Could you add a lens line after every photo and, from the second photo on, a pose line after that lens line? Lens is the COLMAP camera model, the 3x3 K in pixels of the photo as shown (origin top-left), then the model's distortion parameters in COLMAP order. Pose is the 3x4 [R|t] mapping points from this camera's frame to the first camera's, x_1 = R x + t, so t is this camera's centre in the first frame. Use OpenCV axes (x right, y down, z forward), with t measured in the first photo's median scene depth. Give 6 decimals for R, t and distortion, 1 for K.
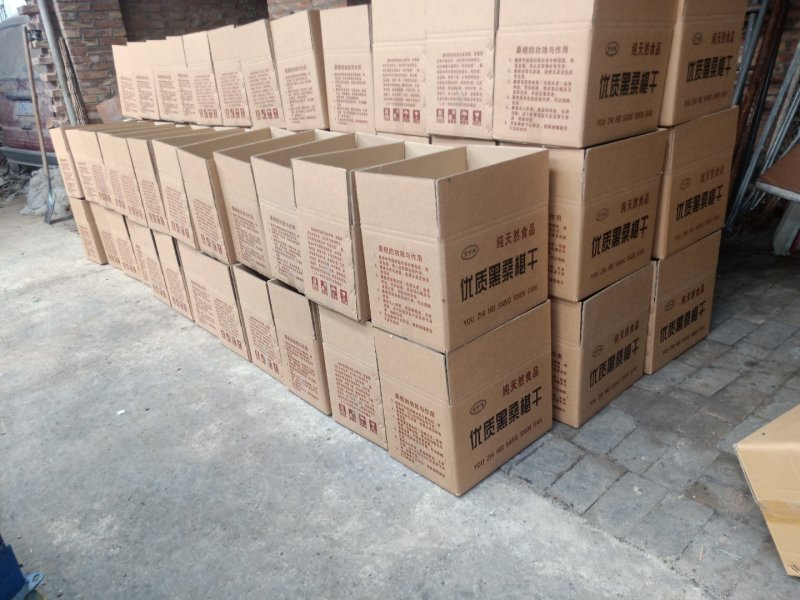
lens RADIAL K [[601.4, 0, 401.5], [0, 601.4, 299.3], [0, 0, 1]] dist [0.045186, -0.025505]
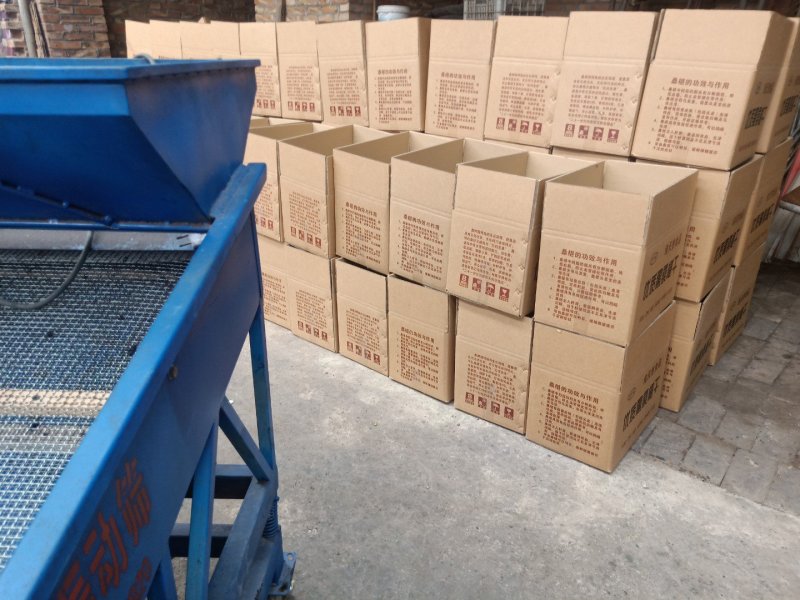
lens RADIAL K [[601.4, 0, 398.2], [0, 601.4, 299.6], [0, 0, 1]] dist [0.045186, -0.025505]
pose [[0.985105, 0.018796, 0.170922, -0.444140], [-0.021270, 0.999694, 0.012657, -0.003458], [-0.170631, -0.016105, 0.985203, -0.039373]]
